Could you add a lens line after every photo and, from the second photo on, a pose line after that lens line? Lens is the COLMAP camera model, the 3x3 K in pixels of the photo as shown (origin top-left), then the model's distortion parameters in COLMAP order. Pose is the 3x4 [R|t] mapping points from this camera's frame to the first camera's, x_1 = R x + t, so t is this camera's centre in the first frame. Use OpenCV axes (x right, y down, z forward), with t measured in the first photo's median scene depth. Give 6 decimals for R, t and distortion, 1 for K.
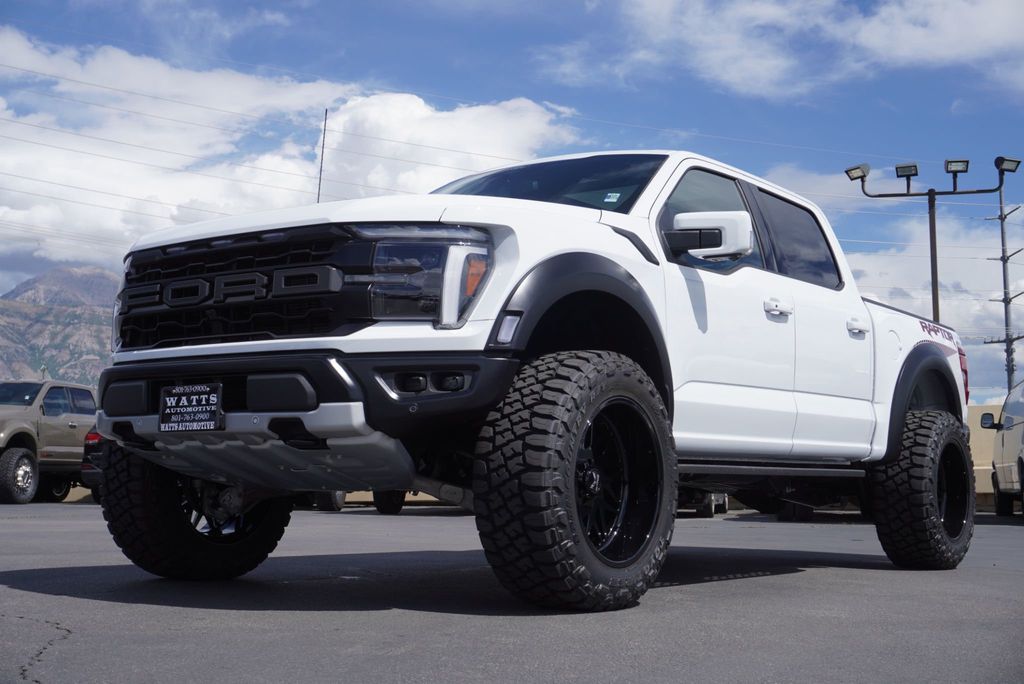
lens RADIAL K [[1291.0, 0, 512.0], [0, 1291.0, 342.0], [0, 0, 1]] dist [-0.069218, 0.012538]
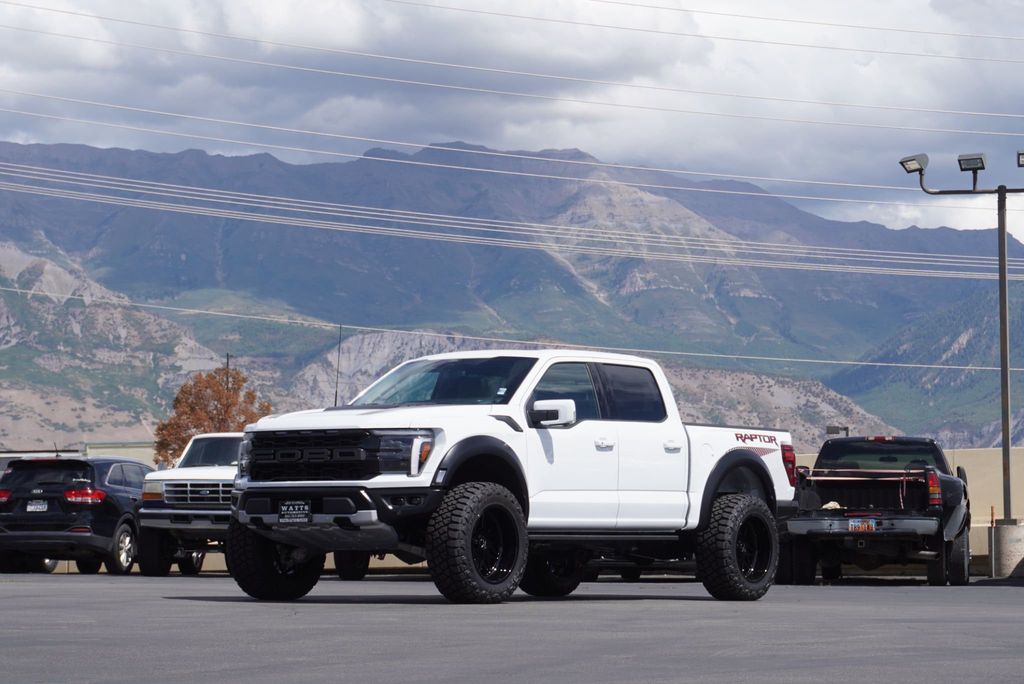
lens RADIAL K [[2237.7, 0, 512.0], [0, 2237.7, 342.0], [0, 0, 1]] dist [-0.120997, -0.214648]
pose [[0.999933, -0.007918, -0.008447, 0.147734], [0.008072, 0.999798, 0.018381, -0.298129], [0.008300, -0.018448, 0.999795, -2.728836]]
